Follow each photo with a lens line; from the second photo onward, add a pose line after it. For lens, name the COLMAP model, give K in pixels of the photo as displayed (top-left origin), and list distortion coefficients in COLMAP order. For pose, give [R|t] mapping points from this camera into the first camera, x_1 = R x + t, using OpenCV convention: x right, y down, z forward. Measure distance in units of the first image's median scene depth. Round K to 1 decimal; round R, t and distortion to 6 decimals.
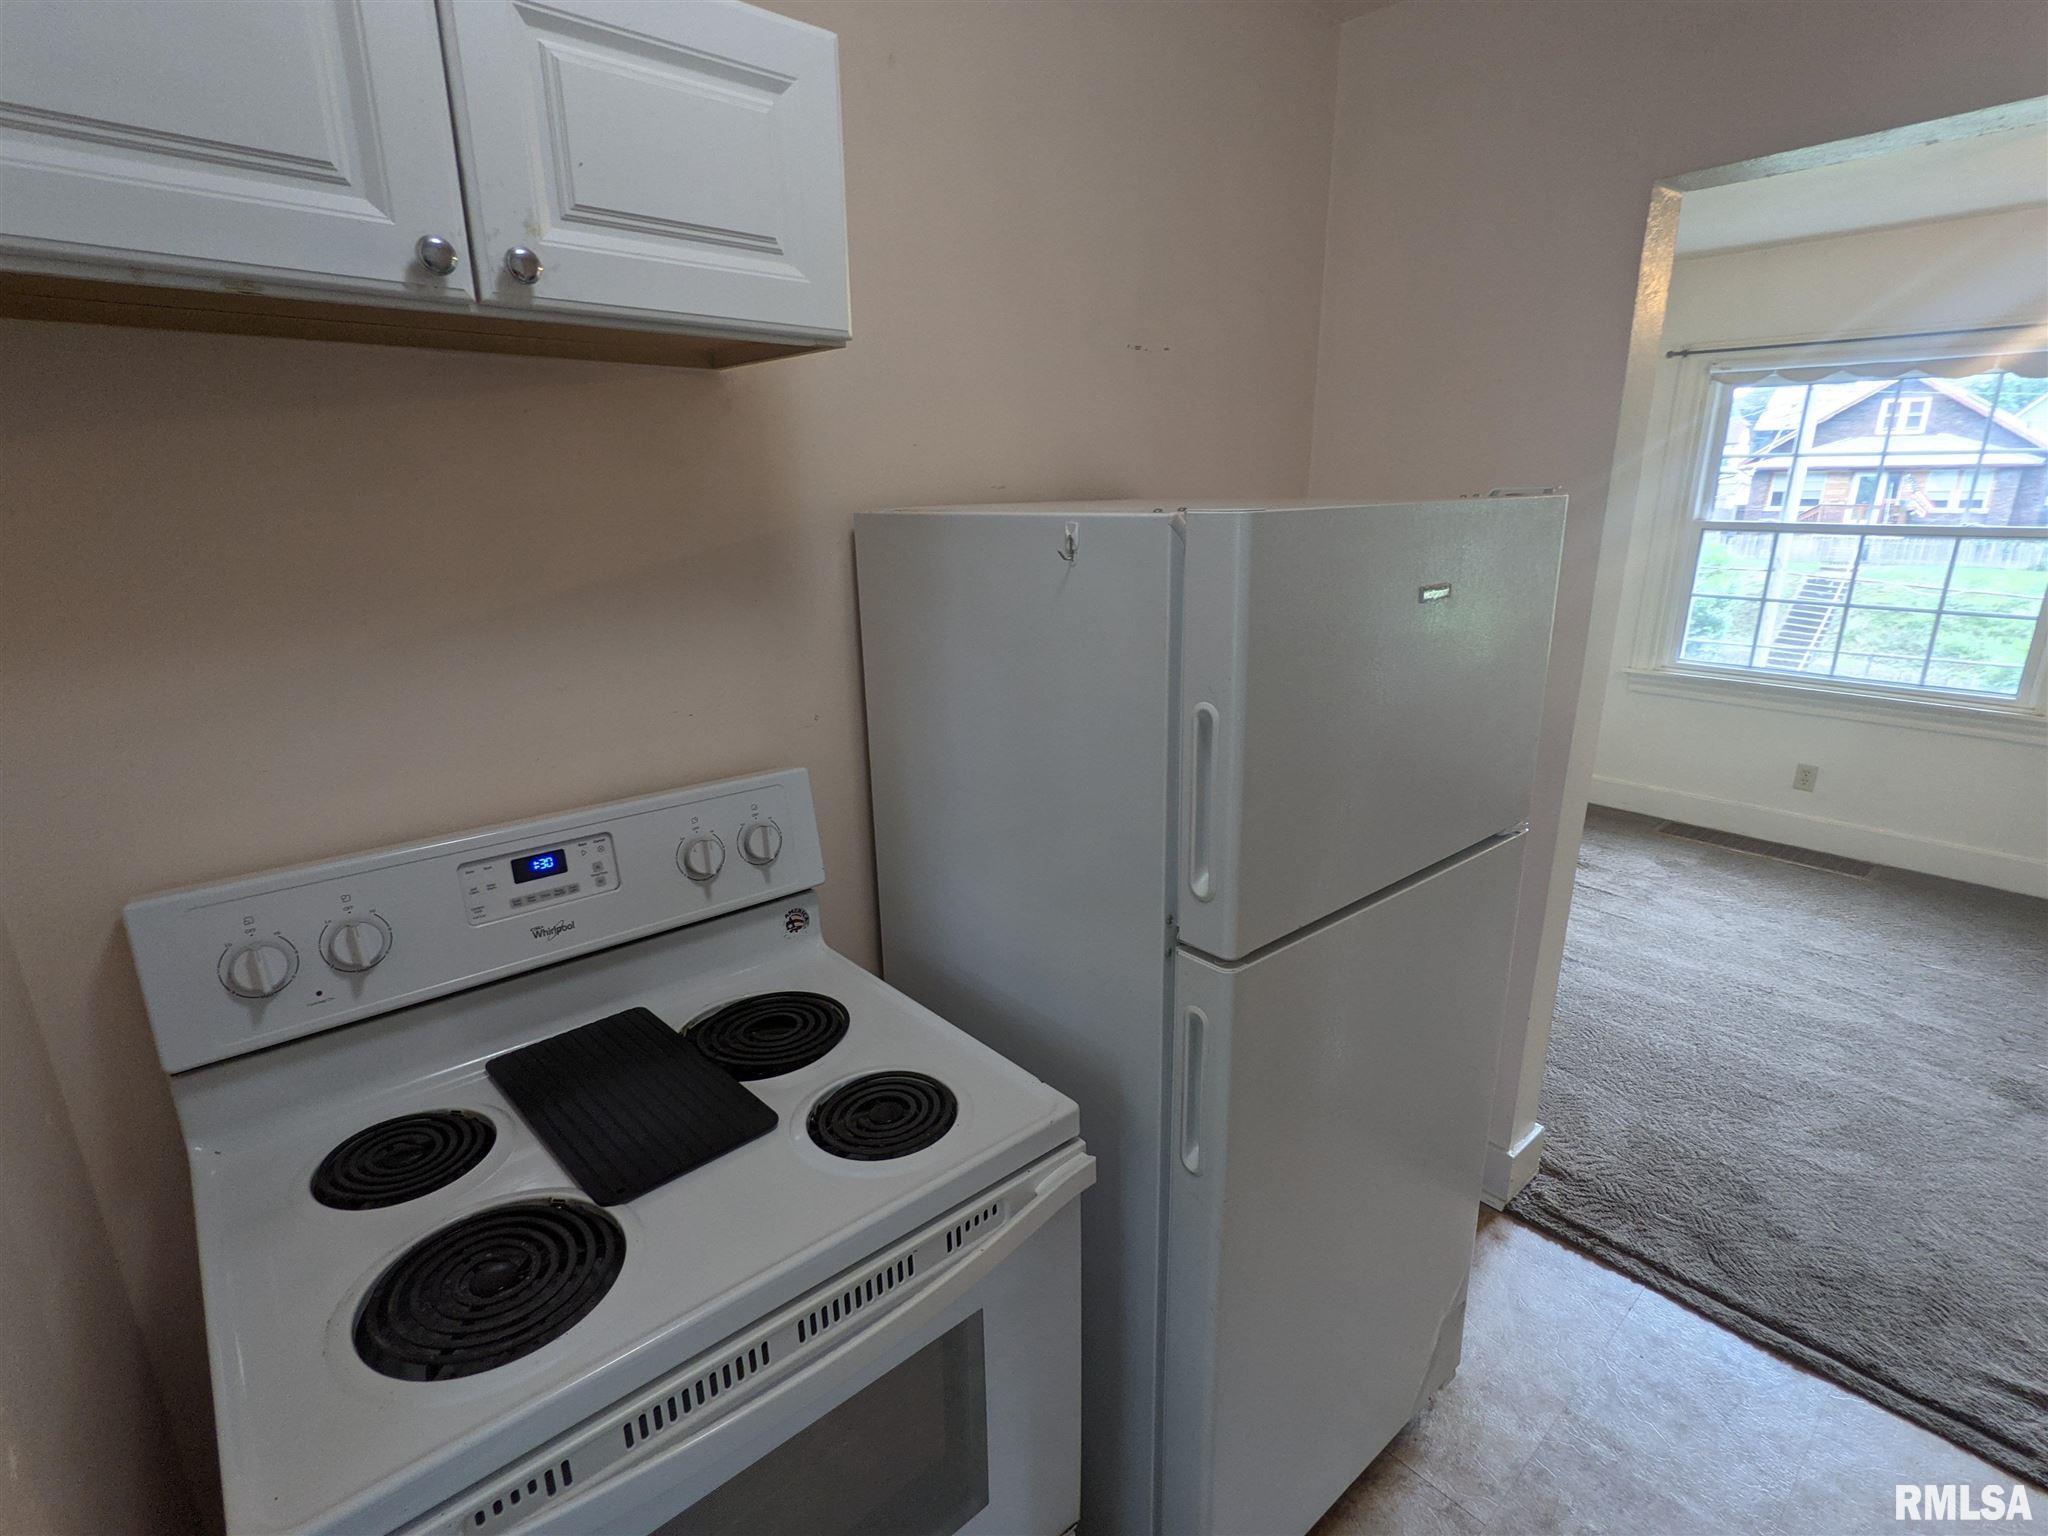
lens RADIAL K [[1003.9, 0, 1017.4], [0, 1003.9, 765.4], [0, 0, 1]] dist [0.012013, -0.000221]
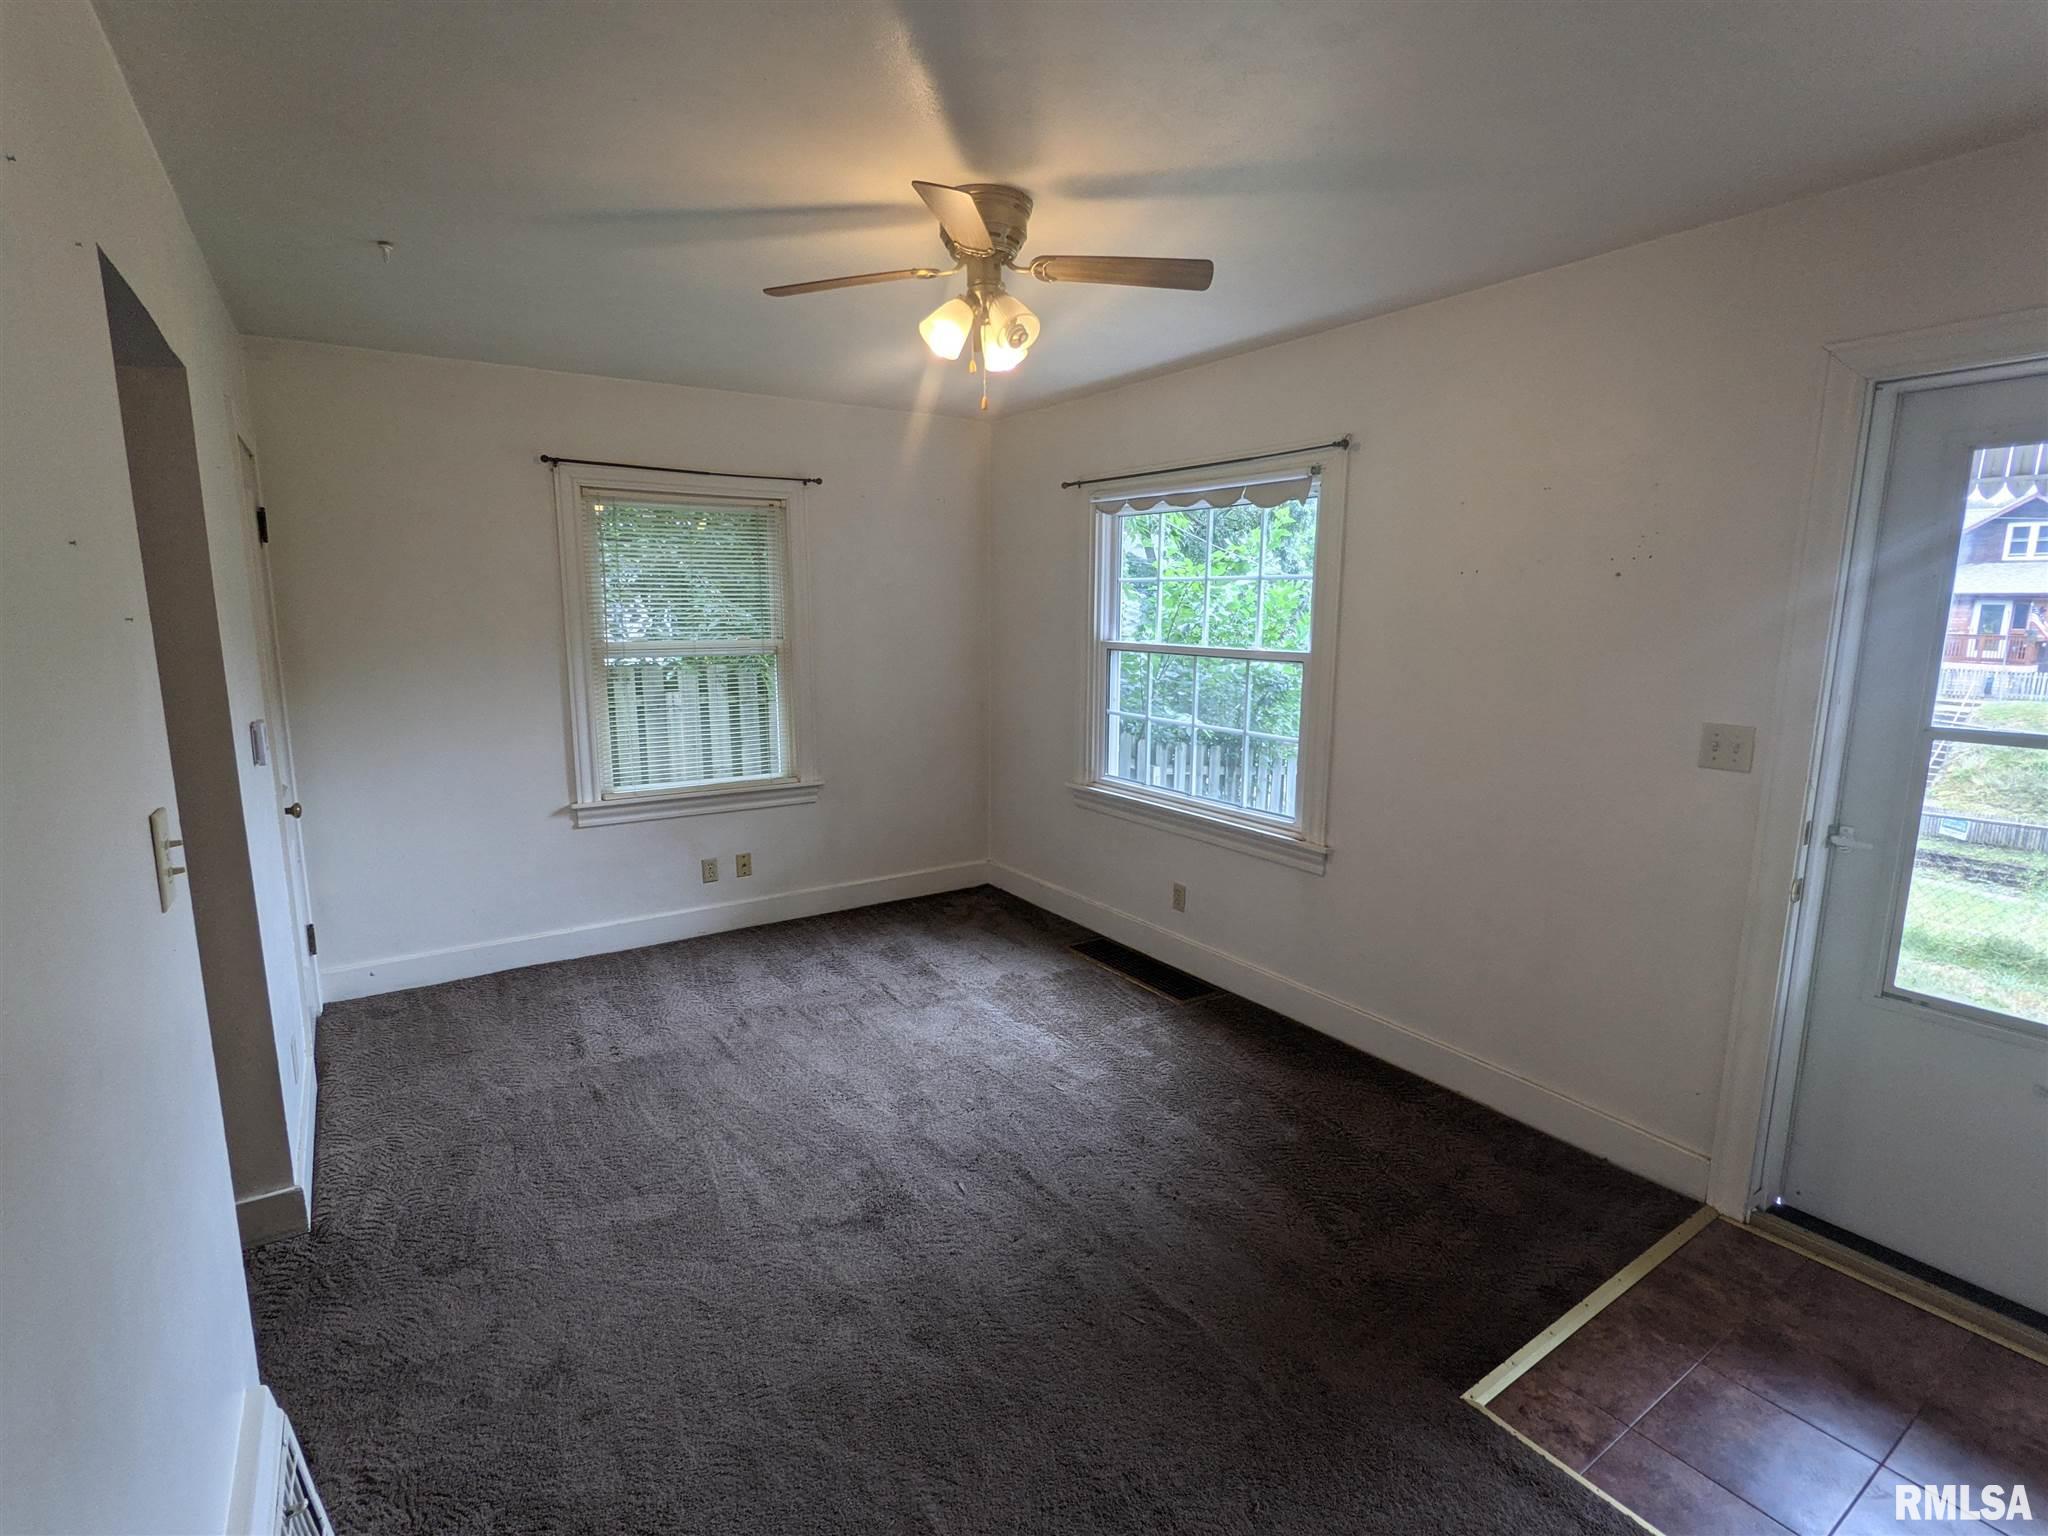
lens RADIAL K [[1003.9, 0, 1032.1], [0, 1003.9, 773.7], [0, 0, 1]] dist [0.012013, -0.000221]
pose [[0.991171, 0.031125, -0.128886, 0.735962], [-0.044507, 0.993759, -0.102287, -0.001426], [0.124898, 0.107120, 0.986370, 0.000618]]
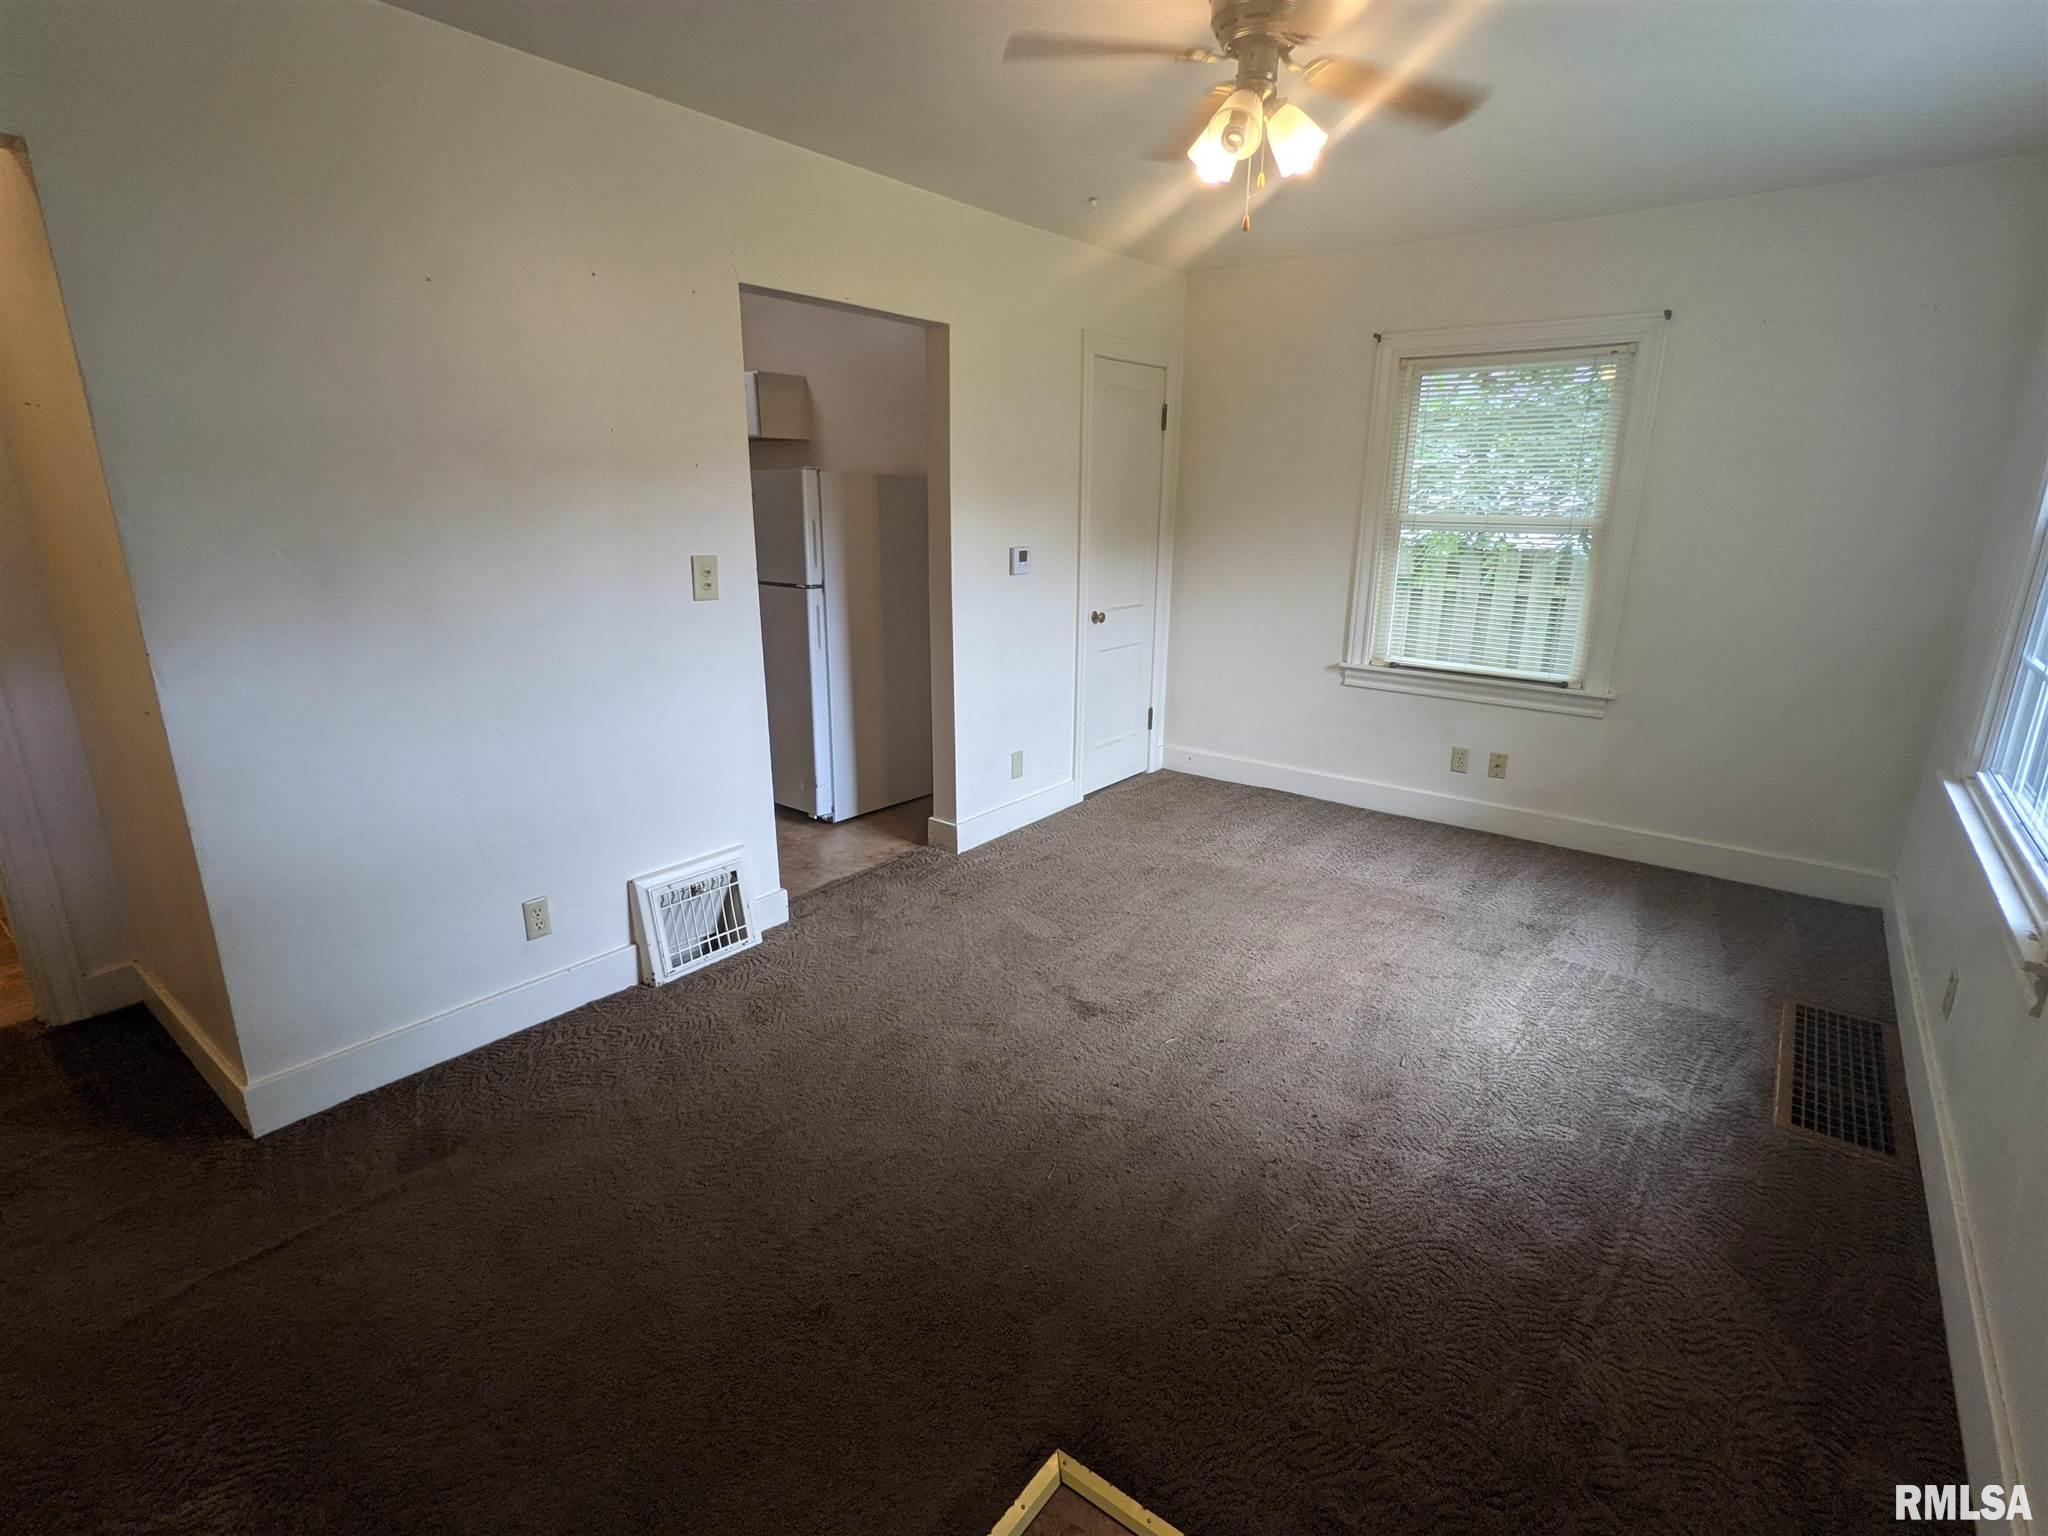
lens RADIAL K [[1003.9, 0, 1013.0], [0, 1003.9, 763.3], [0, 0, 1]] dist [0.012013, -0.000221]
pose [[0.181223, 0.267752, -0.946291, 1.142129], [-0.279902, 0.936471, 0.211370, -0.077868], [0.942769, 0.226564, 0.244654, 0.335996]]
